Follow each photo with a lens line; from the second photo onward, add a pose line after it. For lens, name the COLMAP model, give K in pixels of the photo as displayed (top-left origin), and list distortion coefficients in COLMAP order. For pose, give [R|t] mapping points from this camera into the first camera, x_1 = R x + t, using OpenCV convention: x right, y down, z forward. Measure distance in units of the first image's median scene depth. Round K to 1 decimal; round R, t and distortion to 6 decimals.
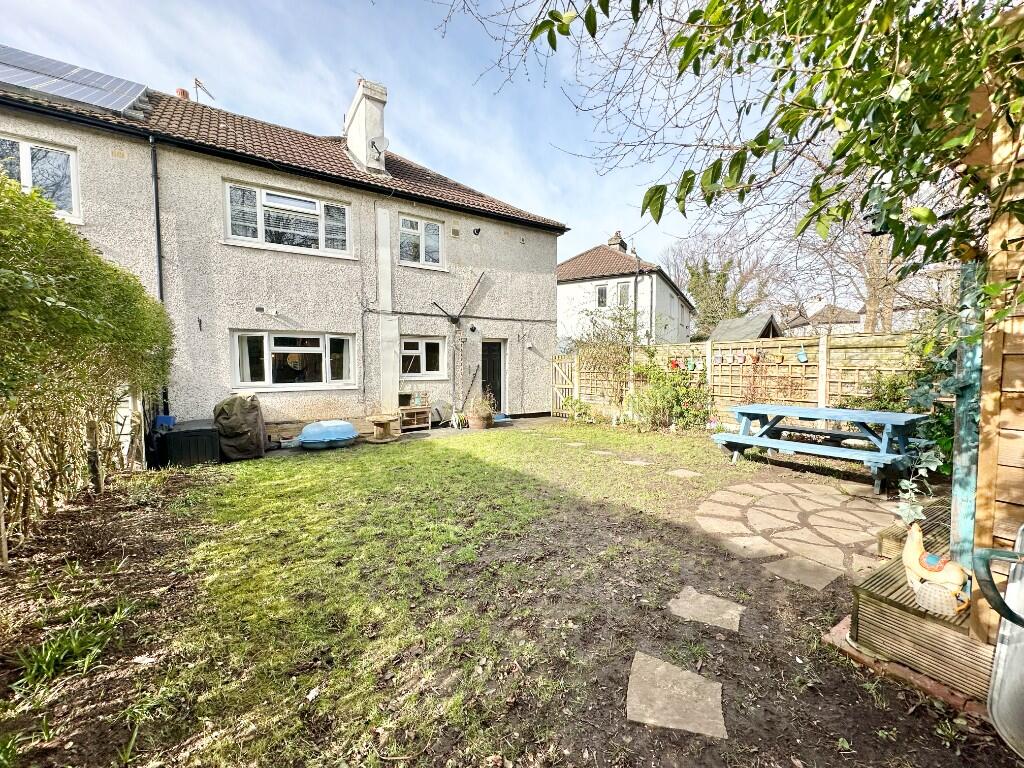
lens RADIAL K [[380.7, 0, 505.8], [0, 380.7, 385.5], [0, 0, 1]] dist [-0.002137, -0.000387]
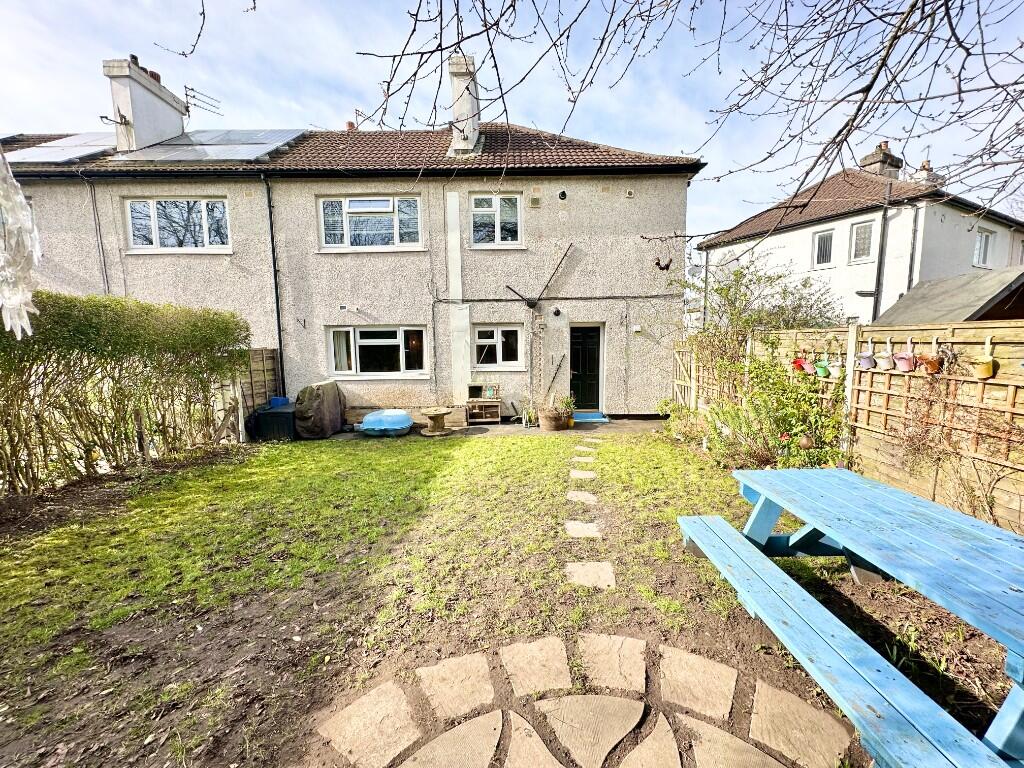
lens RADIAL K [[386.9, 0, 512.7], [0, 386.9, 385.2], [0, 0, 1]] dist [-0.003158, 0.000024]
pose [[0.855037, 0.052565, -0.515895, 0.325741], [-0.020672, 0.997513, 0.067377, -0.047461], [0.518154, -0.046946, 0.853998, 0.220666]]
